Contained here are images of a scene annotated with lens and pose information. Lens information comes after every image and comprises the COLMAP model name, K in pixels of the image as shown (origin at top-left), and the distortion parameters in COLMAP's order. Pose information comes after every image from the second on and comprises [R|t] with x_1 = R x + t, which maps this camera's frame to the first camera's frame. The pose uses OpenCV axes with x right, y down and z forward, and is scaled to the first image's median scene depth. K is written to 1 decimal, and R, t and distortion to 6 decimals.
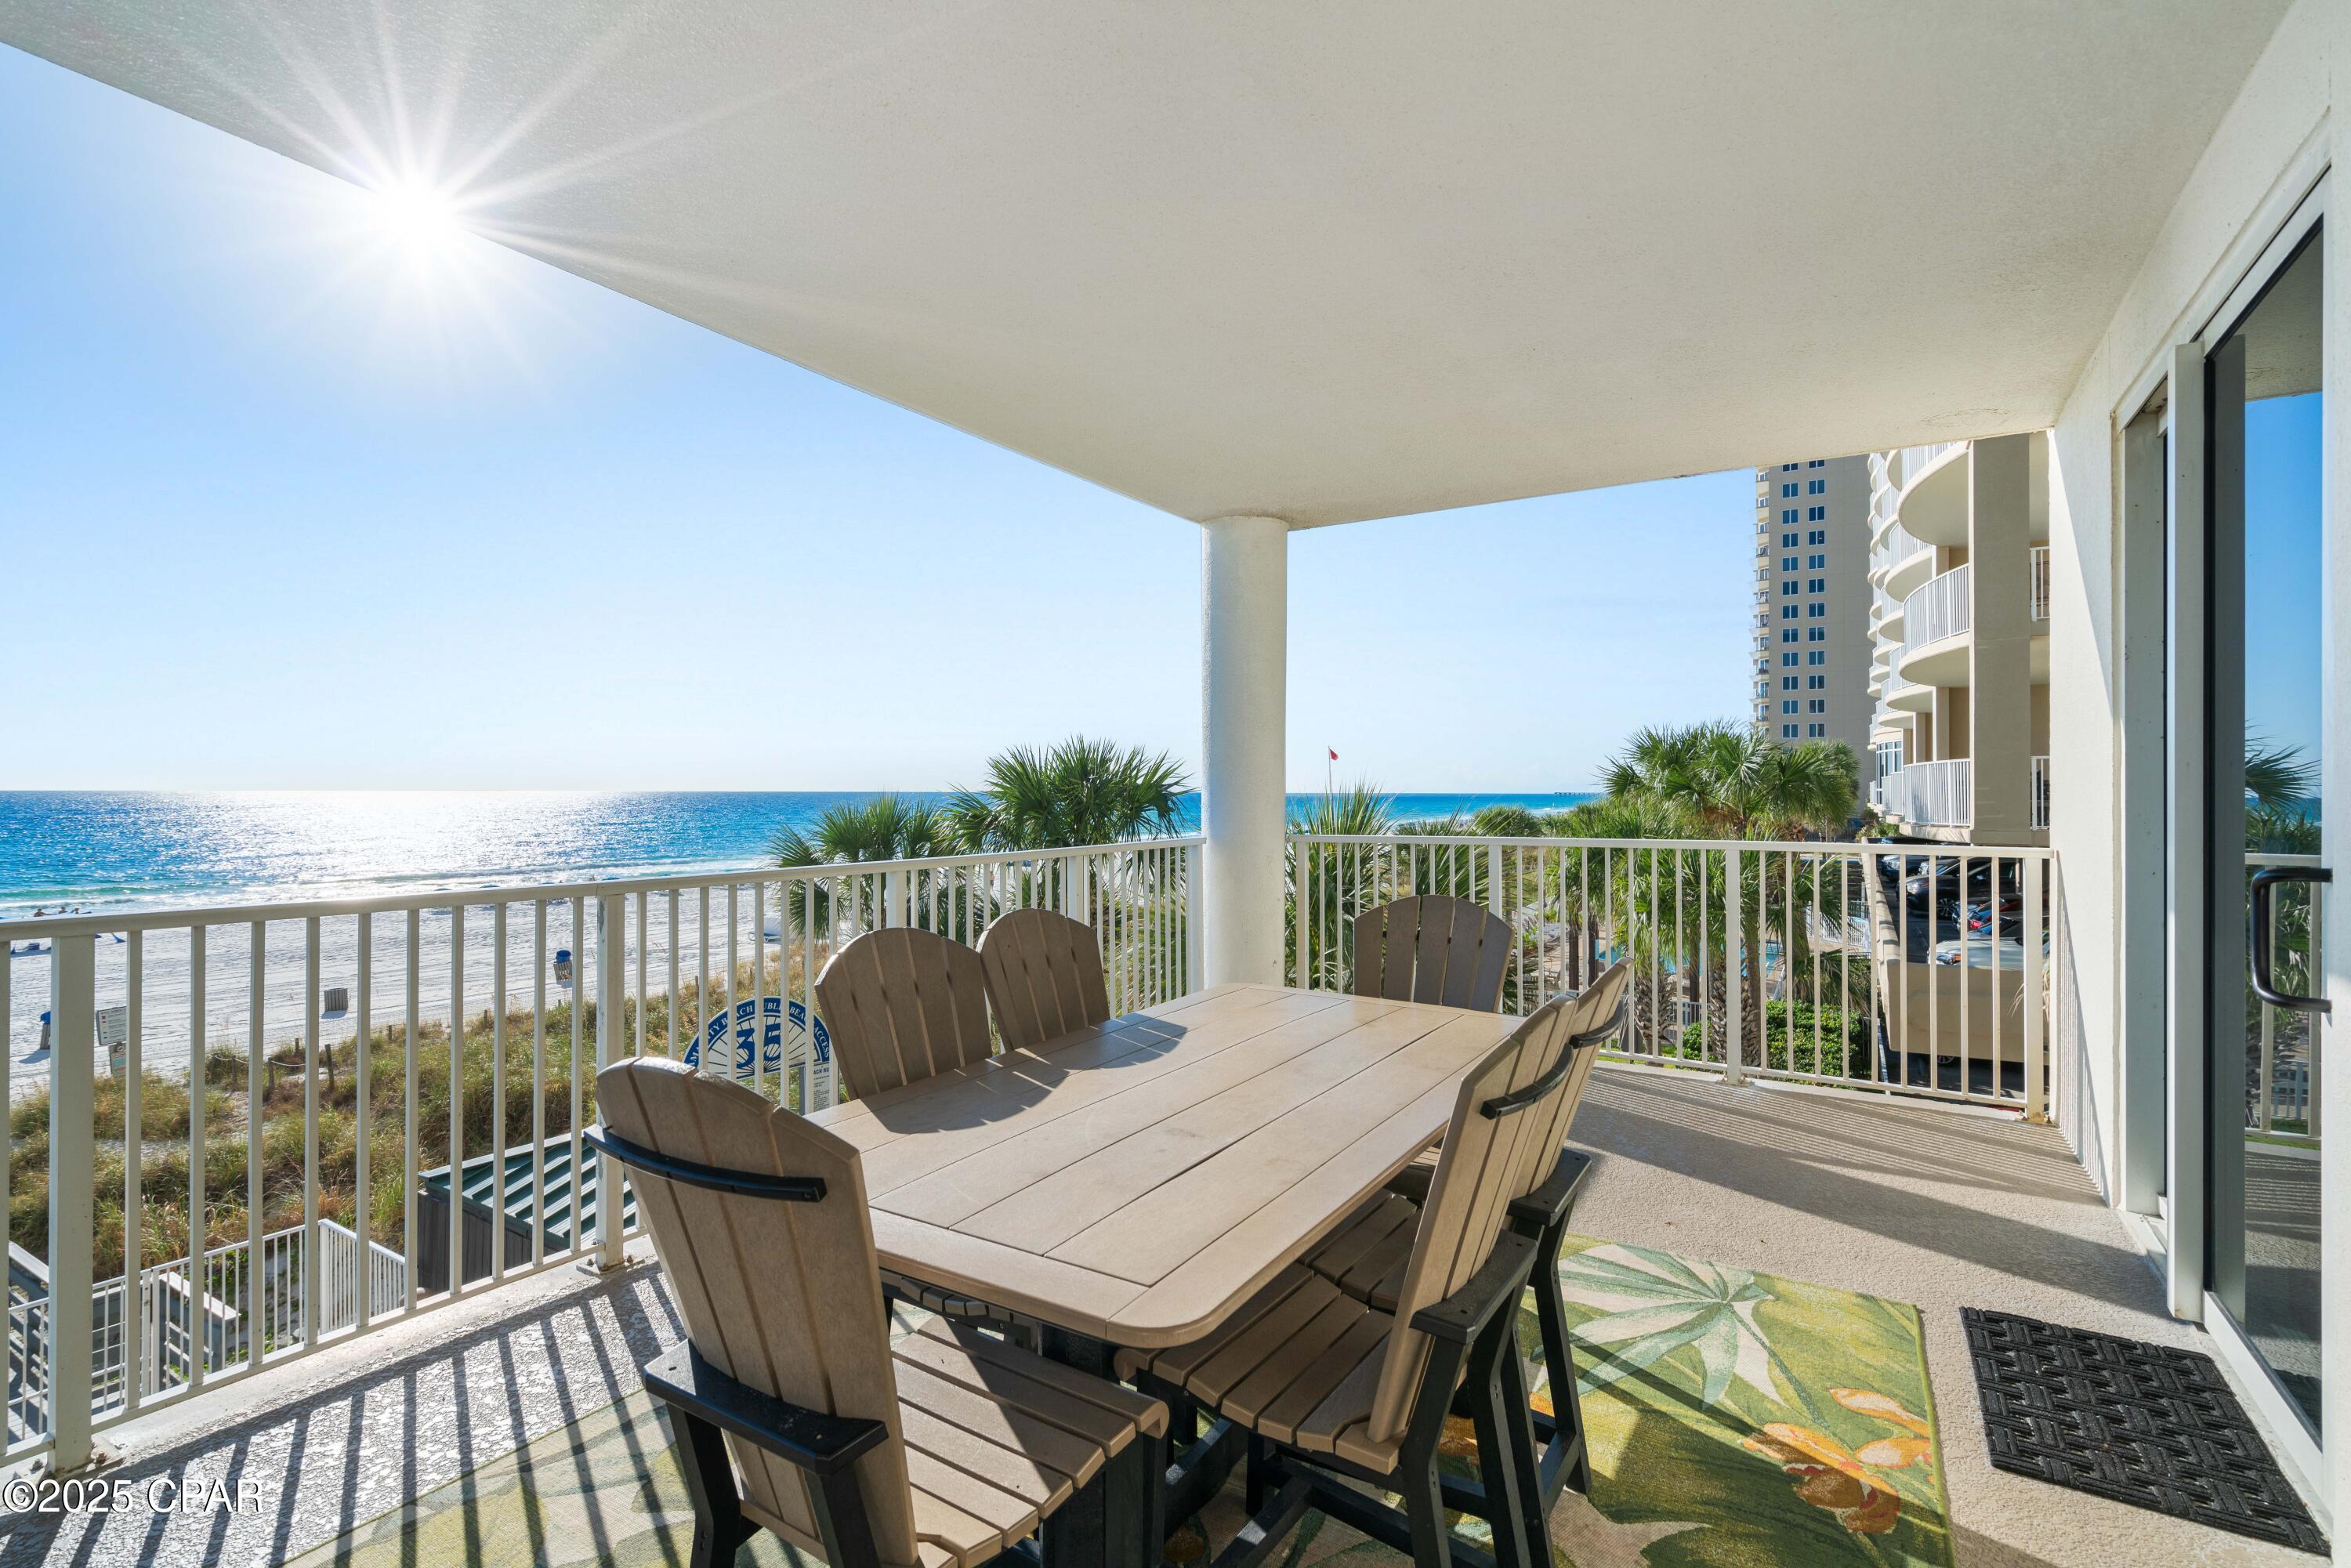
lens RADIAL K [[1090.6, 0, 1175.5], [0, 1090.6, 784.0], [0, 0, 1]] dist [-0.003804, -0.000358]
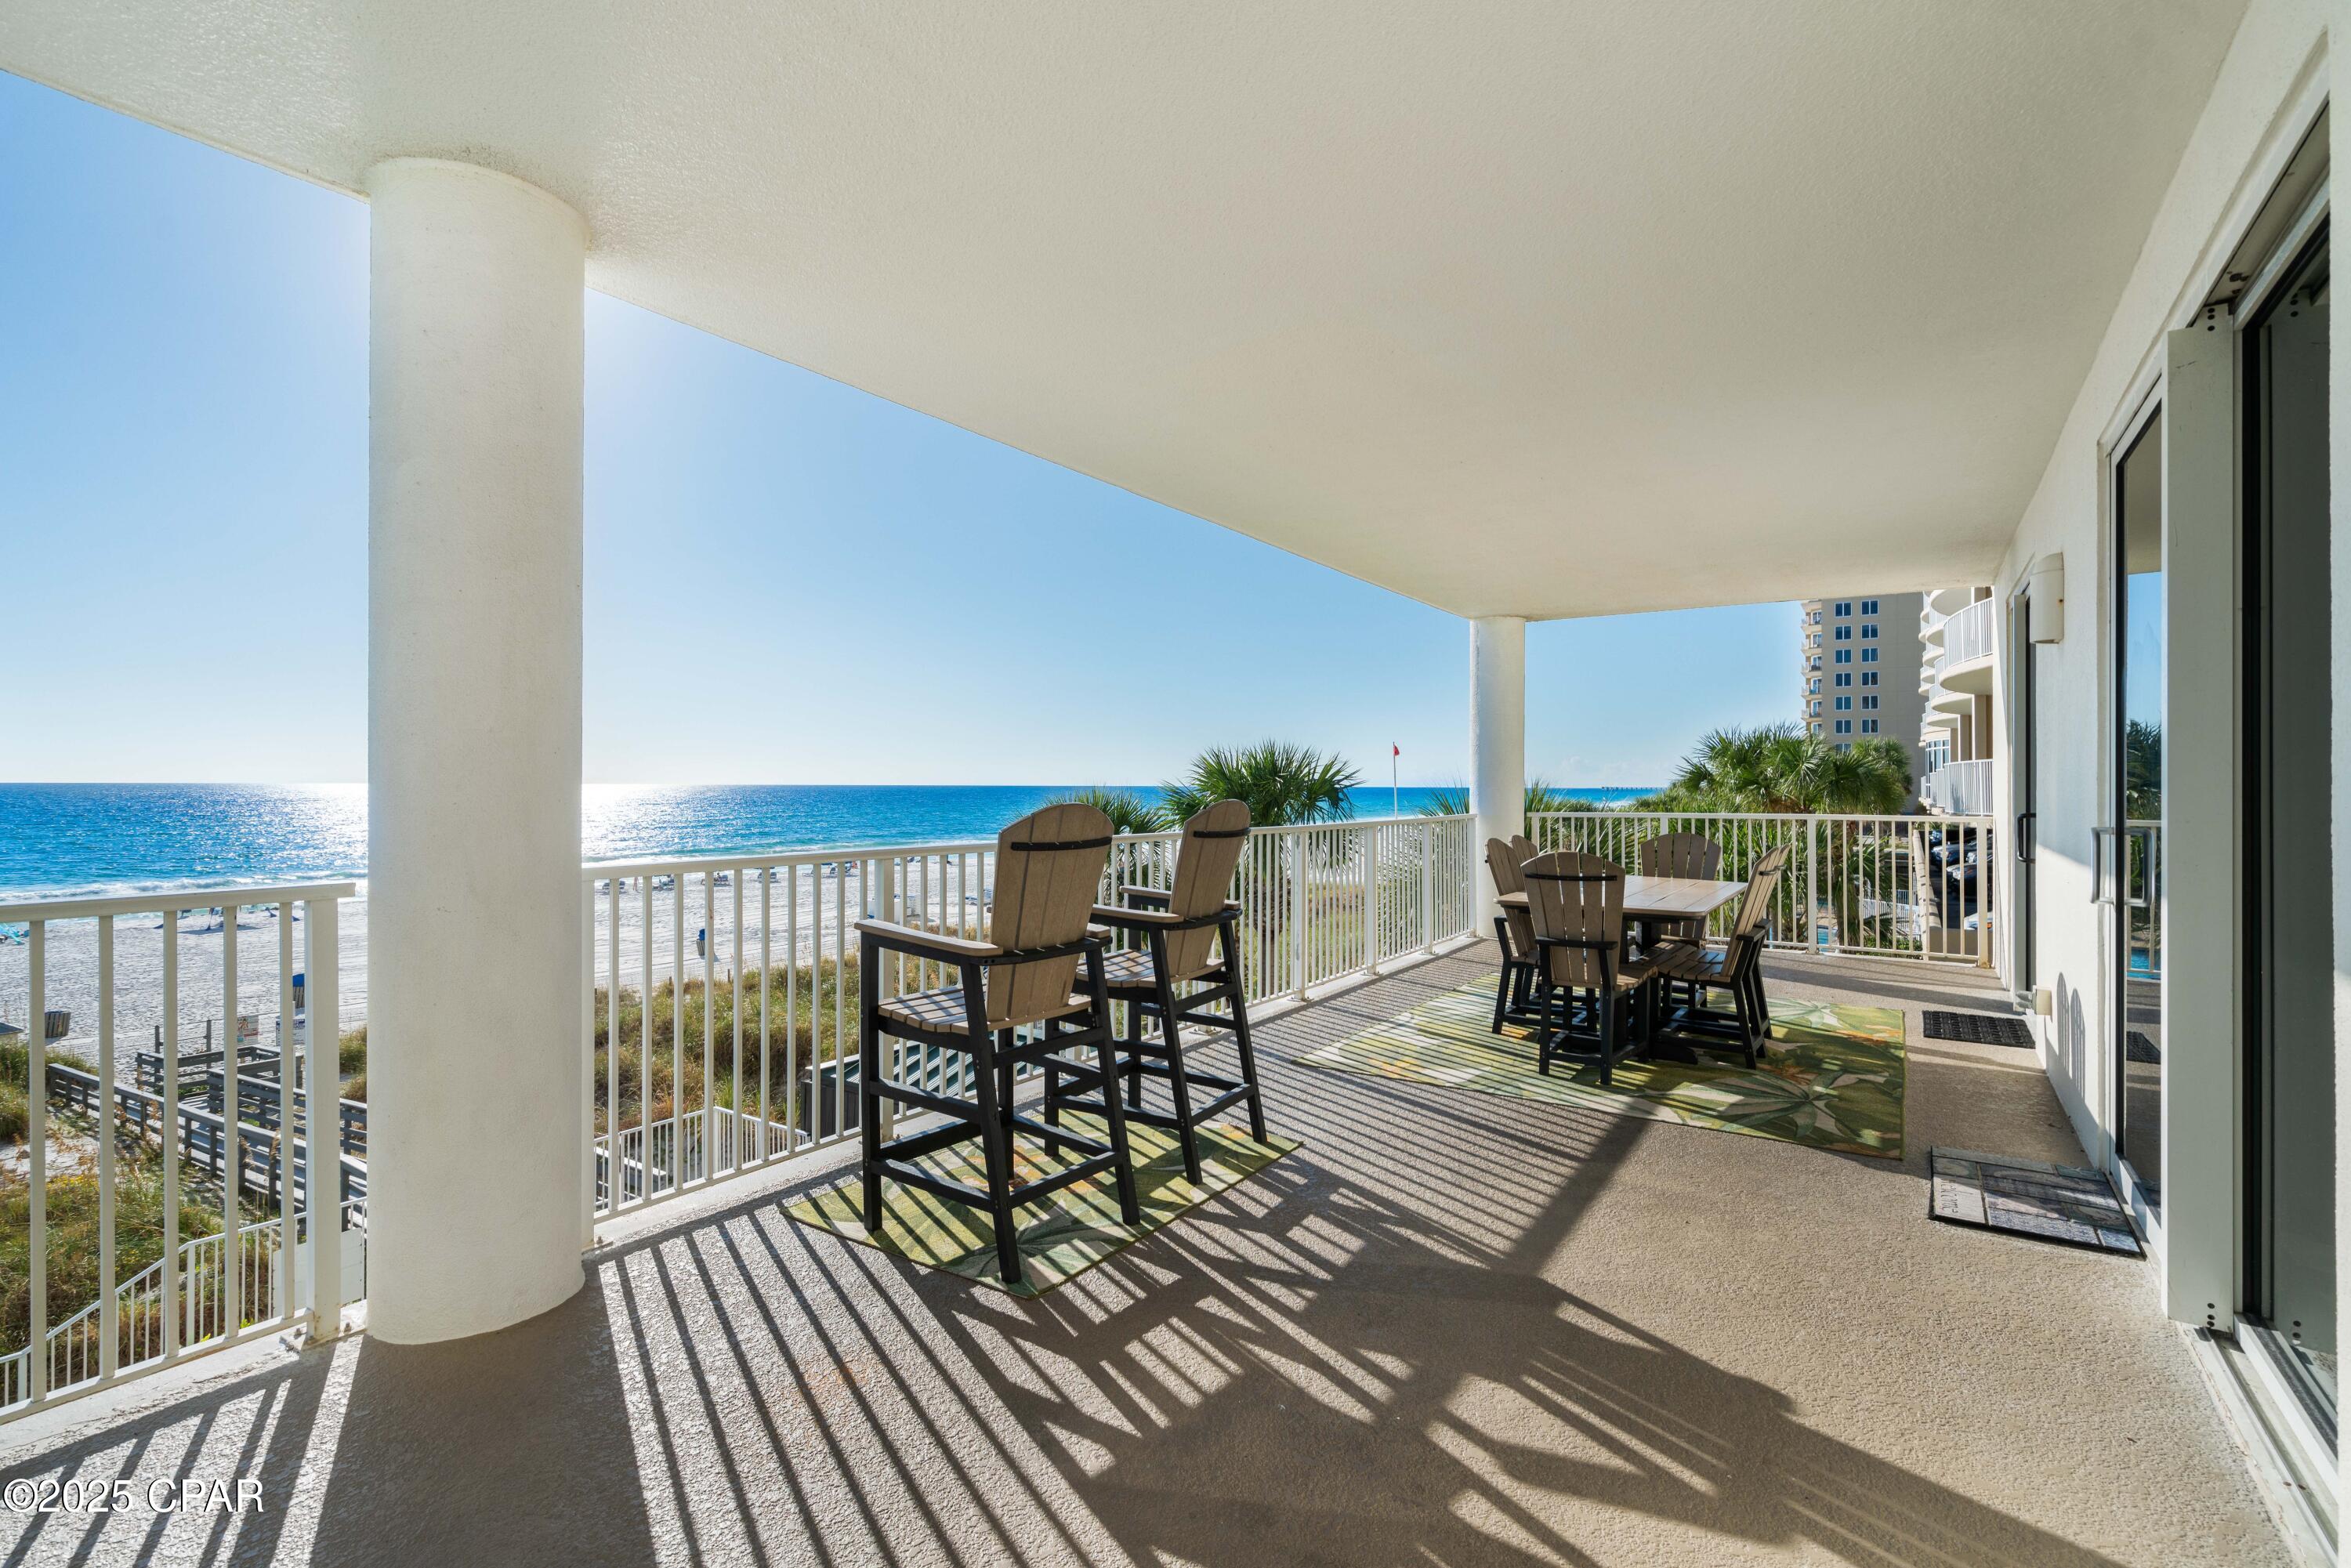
lens RADIAL K [[1080.3, 0, 1171.7], [0, 1080.3, 769.0], [0, 0, 1]] dist [-0.002567, 0.000510]
pose [[0.999080, 0.000588, -0.042873, -0.068710], [-0.000947, 0.999965, -0.008348, -0.000856], [0.042867, 0.008381, 0.999046, -0.121127]]
